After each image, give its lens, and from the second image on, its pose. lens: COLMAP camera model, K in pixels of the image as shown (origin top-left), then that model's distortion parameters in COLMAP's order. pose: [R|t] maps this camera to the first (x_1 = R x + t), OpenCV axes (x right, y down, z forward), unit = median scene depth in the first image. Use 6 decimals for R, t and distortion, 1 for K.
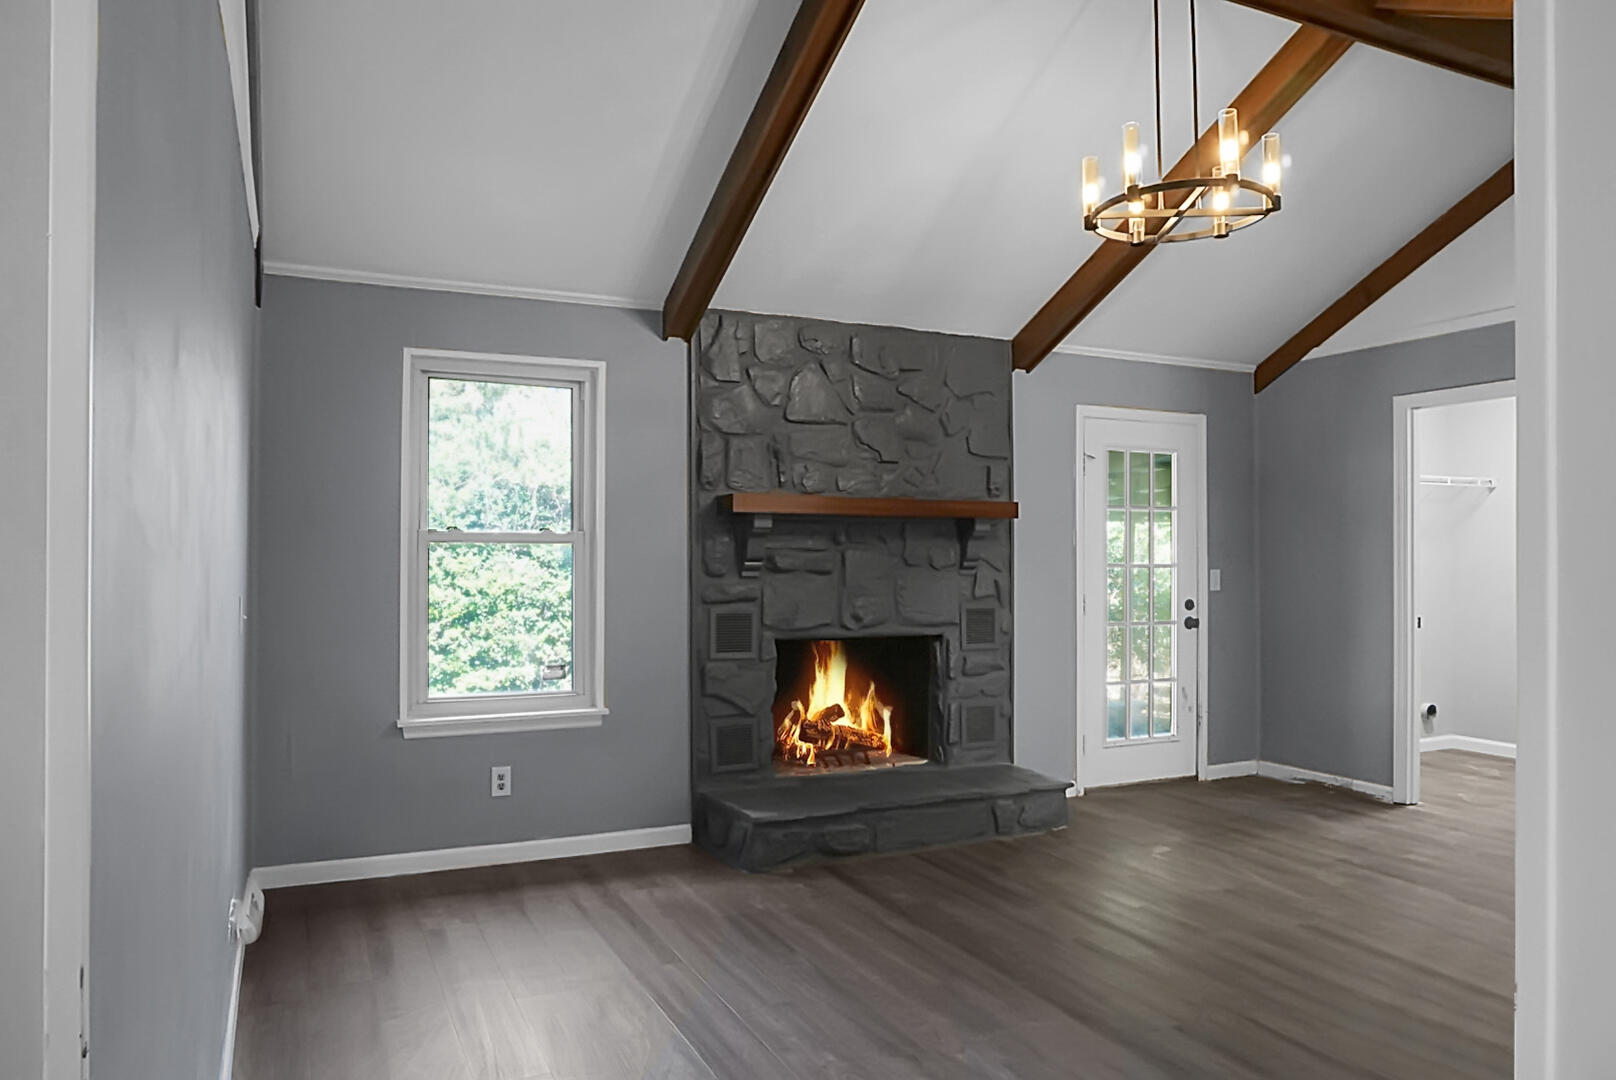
lens RADIAL K [[1119.7, 0, 818.0], [0, 1119.7, 550.9], [0, 0, 1]] dist [-0.008454, 0.002089]
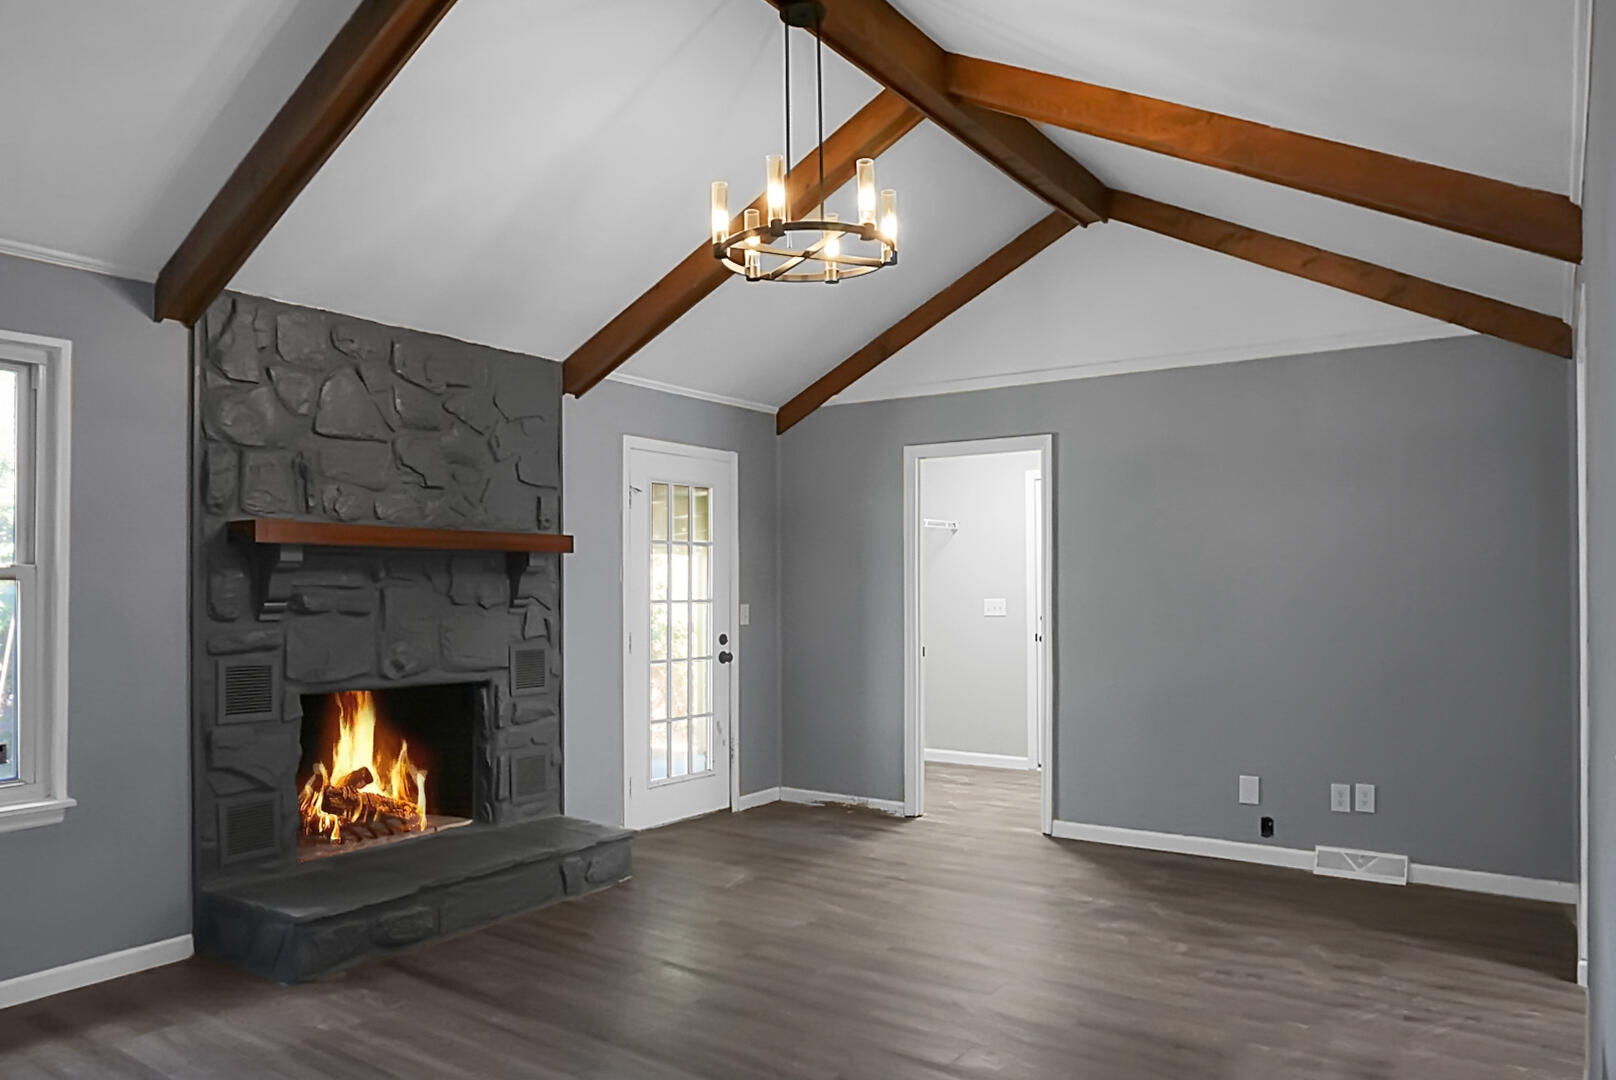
lens RADIAL K [[1122.1, 0, 807.8], [0, 1122.1, 571.4], [0, 0, 1]] dist [-0.008320, 0.002420]
pose [[0.875739, 0.005002, 0.482758, -0.107094], [-0.002753, 0.999982, -0.005366, -0.009385], [-0.482777, 0.003370, 0.875737, 0.085355]]
